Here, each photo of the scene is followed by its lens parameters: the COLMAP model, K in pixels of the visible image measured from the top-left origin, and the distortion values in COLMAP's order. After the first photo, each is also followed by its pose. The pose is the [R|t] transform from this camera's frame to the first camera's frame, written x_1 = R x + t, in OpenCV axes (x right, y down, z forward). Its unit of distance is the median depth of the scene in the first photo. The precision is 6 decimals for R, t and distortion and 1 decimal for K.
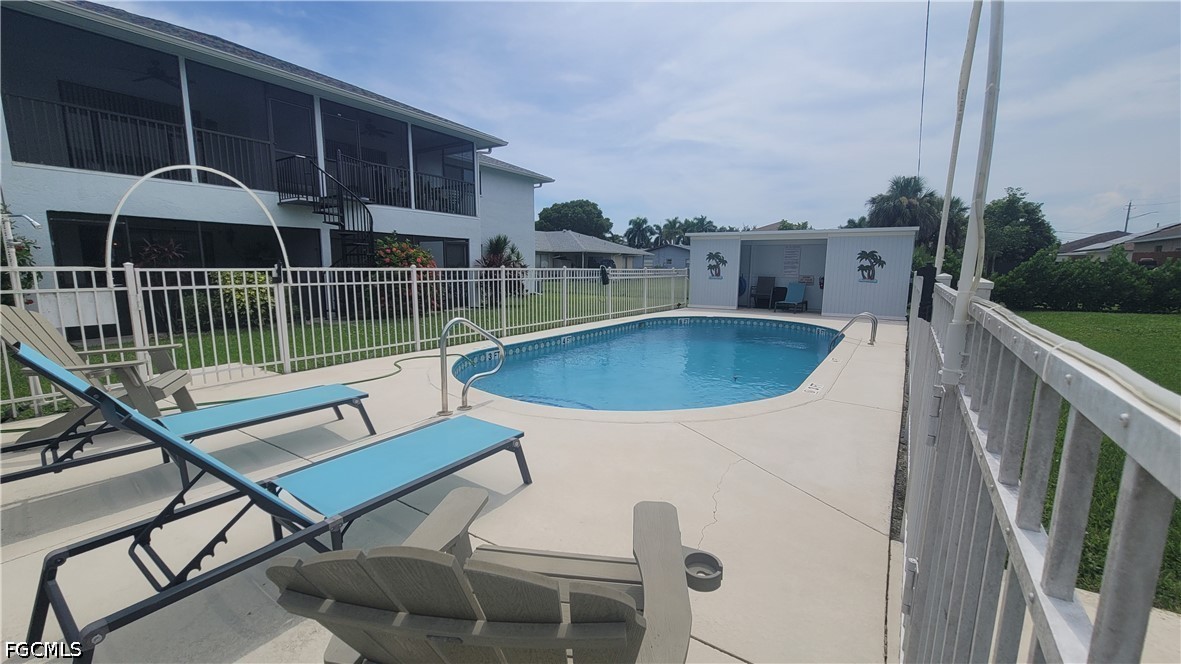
lens RADIAL K [[484.1, 0, 591.4], [0, 484.1, 337.5], [0, 0, 1]] dist [-0.000440, 0.000964]
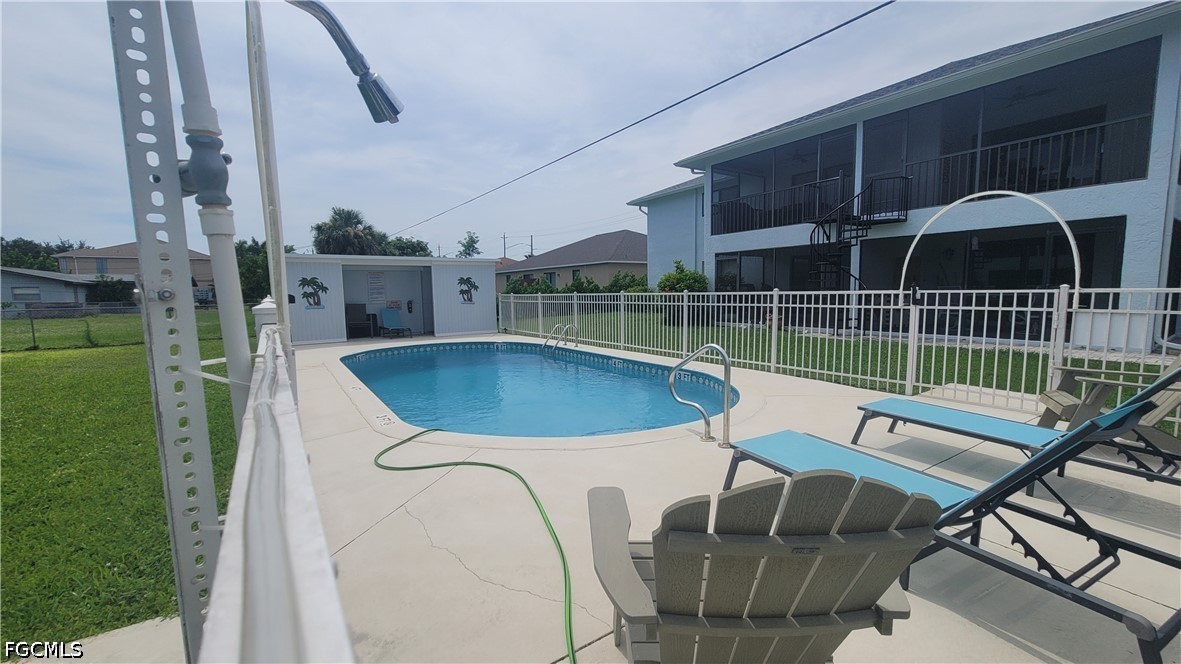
lens RADIAL K [[484.1, 0, 599.1], [0, 484.1, 341.0], [0, 0, 1]] dist [-0.000440, 0.000964]
pose [[0.389181, -0.113363, 0.914159, -0.335641], [0.155566, 0.986233, 0.056073, -0.035393], [-0.907930, 0.120389, 0.401459, 0.212237]]
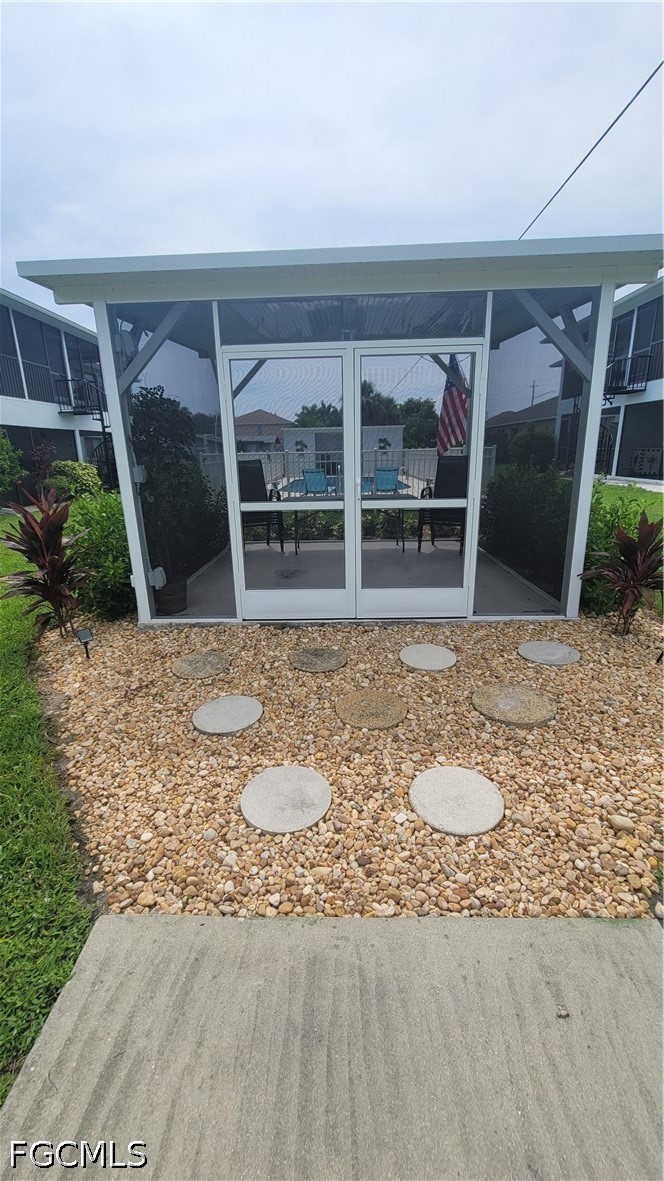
lens RADIAL K [[484.1, 0, 332.3], [0, 484.1, 588.8], [0, 0, 1]] dist [-0.000440, 0.000964]
pose [[0.847440, -0.175771, 0.500949, -0.545377], [0.110058, 0.981267, 0.158121, 0.065504], [-0.519358, -0.078865, 0.850910, -0.464925]]
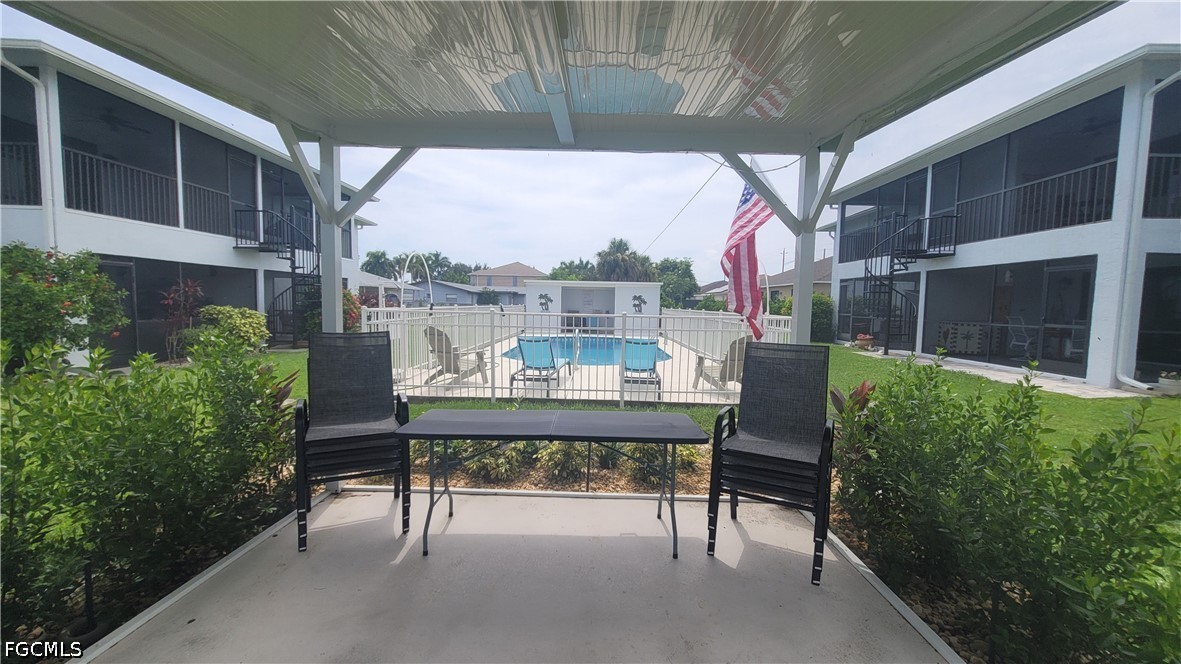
lens RADIAL K [[484.1, 0, 596.9], [0, 484.1, 336.3], [0, 0, 1]] dist [-0.000440, 0.000964]
pose [[0.839847, -0.030140, 0.541985, -0.394391], [0.068226, 0.996401, -0.050311, 0.032121], [-0.538518, 0.079231, 0.838881, -0.276493]]
